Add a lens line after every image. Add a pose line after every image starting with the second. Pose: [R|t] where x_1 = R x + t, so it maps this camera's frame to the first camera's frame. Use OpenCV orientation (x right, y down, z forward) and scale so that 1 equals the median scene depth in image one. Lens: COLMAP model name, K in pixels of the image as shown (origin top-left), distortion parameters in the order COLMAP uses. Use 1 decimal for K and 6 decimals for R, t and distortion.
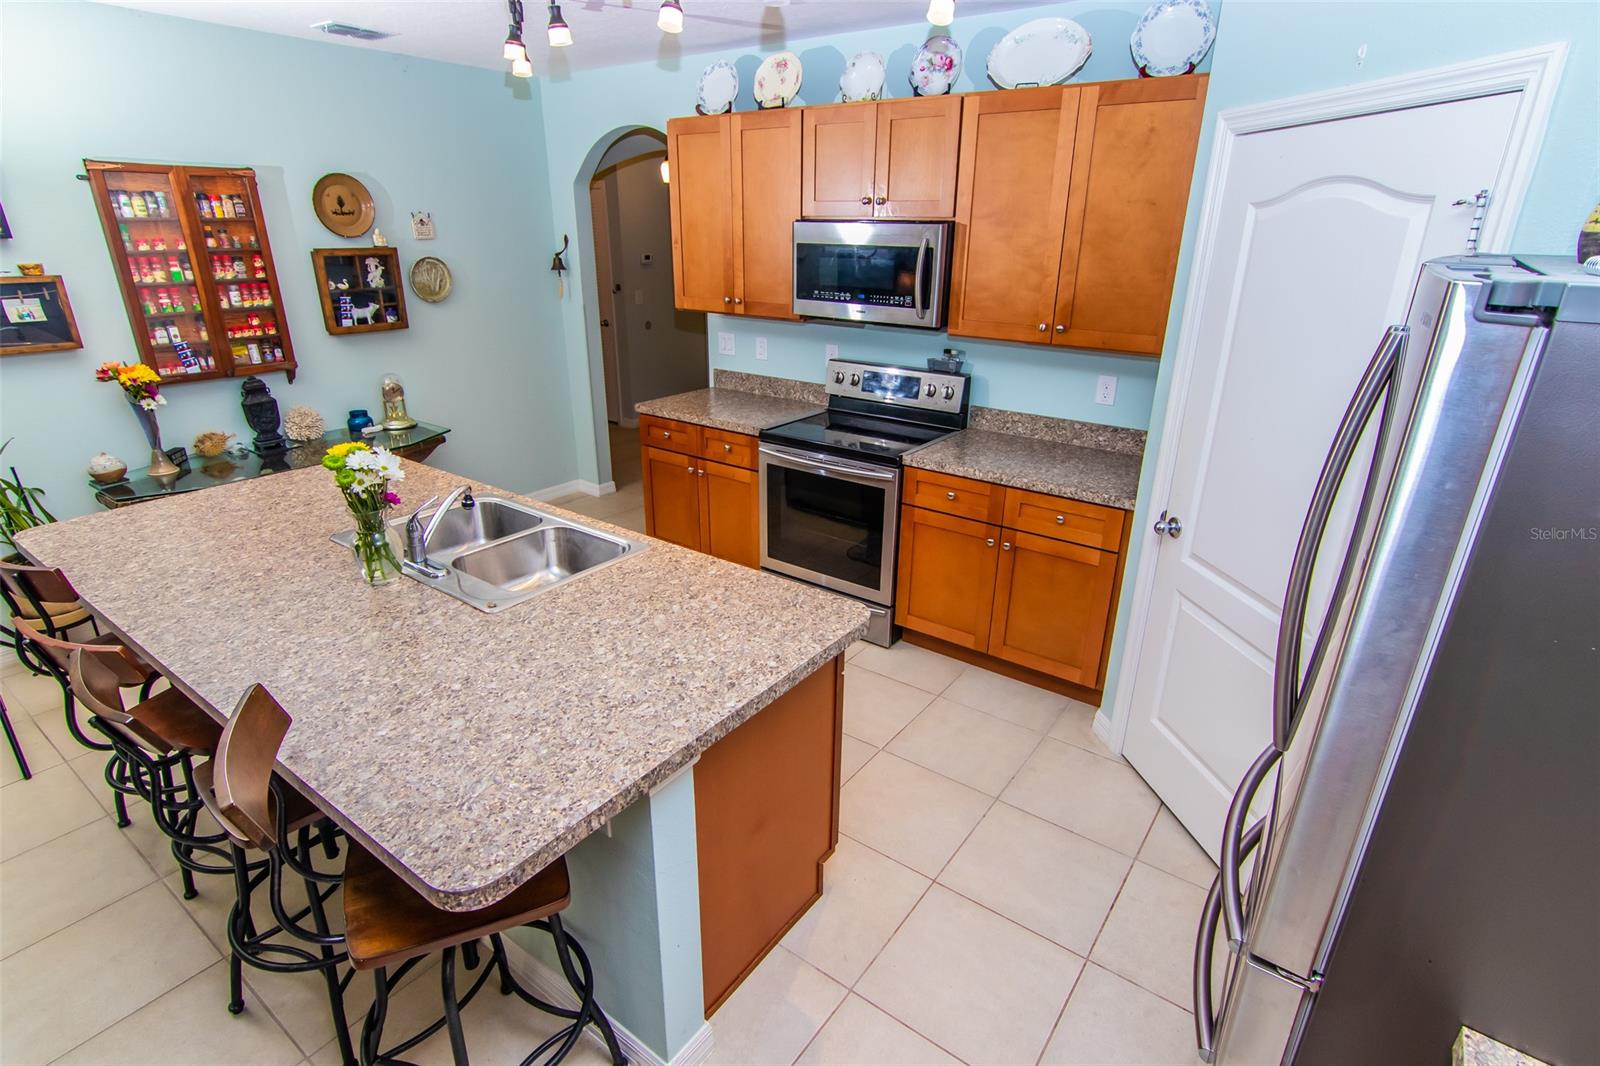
lens RADIAL K [[804.1, 0, 801.1], [0, 804.1, 542.3], [0, 0, 1]] dist [-0.007458, 0.004040]
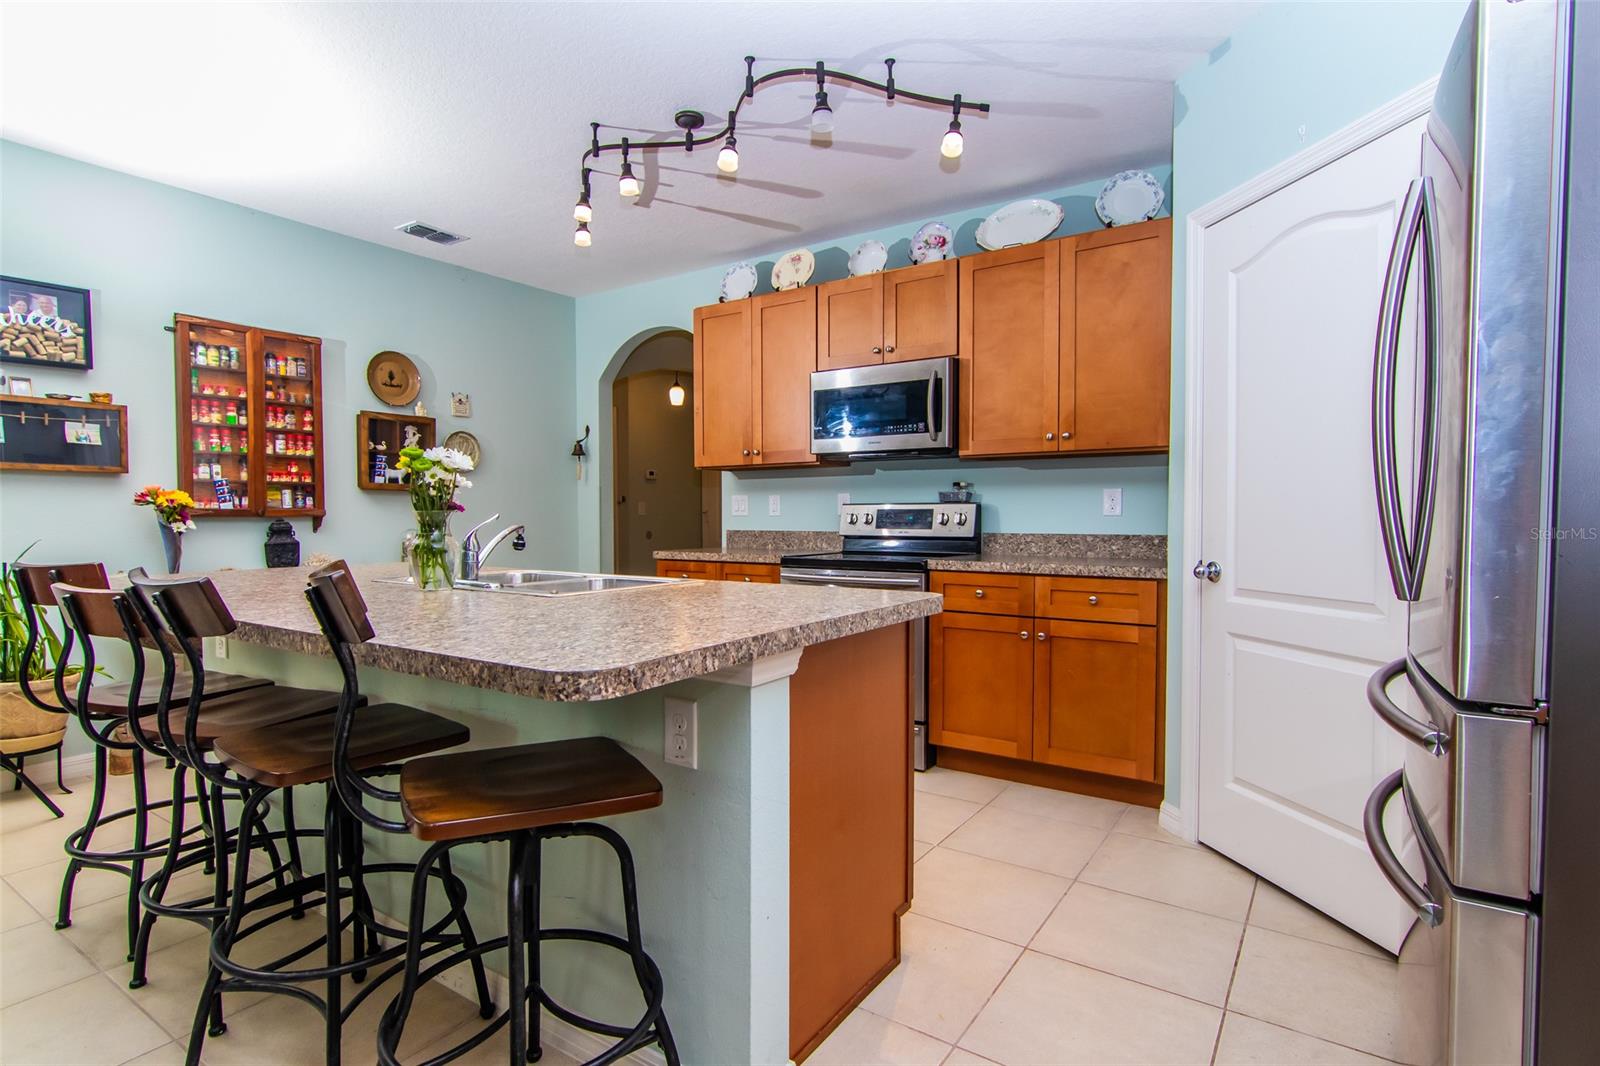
lens RADIAL K [[803.8, 0, 800.5], [0, 803.8, 542.1], [0, 0, 1]] dist [-0.004889, 0.001267]
pose [[0.999190, -0.012274, 0.038321, -0.069315], [0.024543, 0.940583, -0.338676, 0.198387], [-0.031887, 0.339342, 0.940122, 0.032748]]
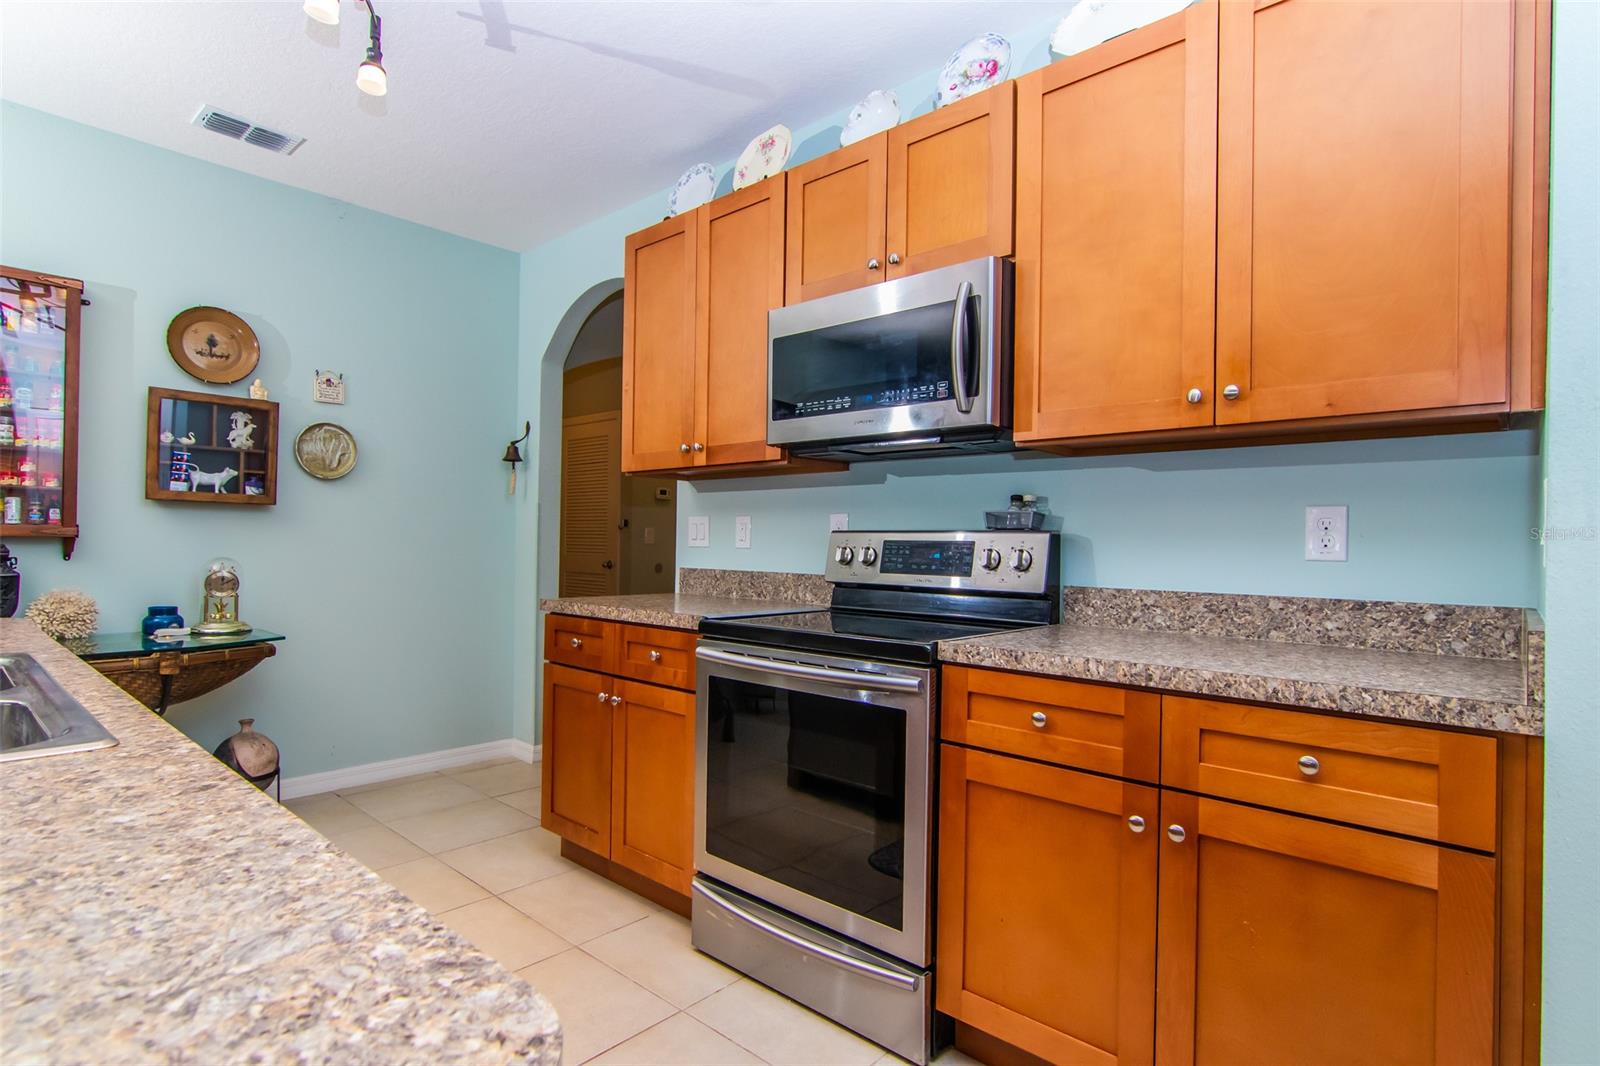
lens RADIAL K [[804.1, 0, 801.1], [0, 804.1, 542.3], [0, 0, 1]] dist [-0.007458, 0.004040]
pose [[0.995304, 0.006399, -0.096584, 0.082473], [-0.042127, 0.926996, -0.372697, 0.026140], [0.087148, 0.375016, 0.922913, 0.459789]]
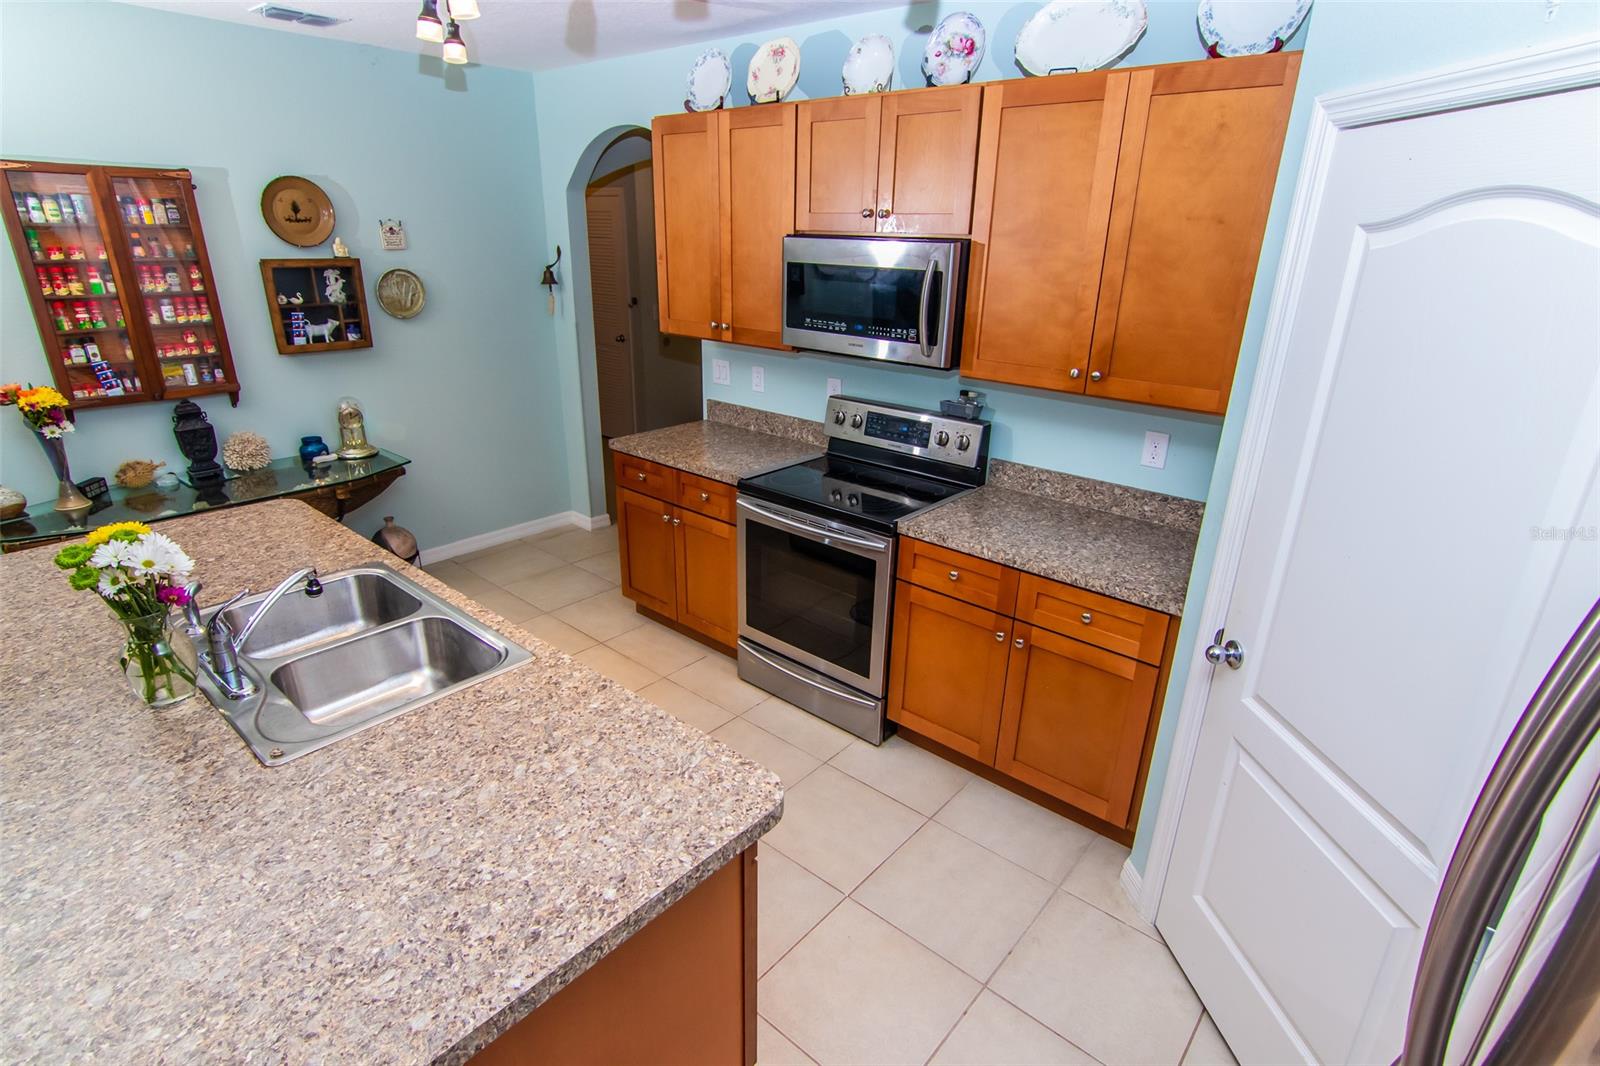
lens RADIAL K [[804.1, 0, 801.1], [0, 804.1, 542.3], [0, 0, 1]] dist [-0.007458, 0.004040]
pose [[0.996995, 0.038247, -0.067364, 0.078213], [-0.038858, 0.999214, -0.007783, -0.072044], [0.067014, 0.010377, 0.997698, 0.161315]]
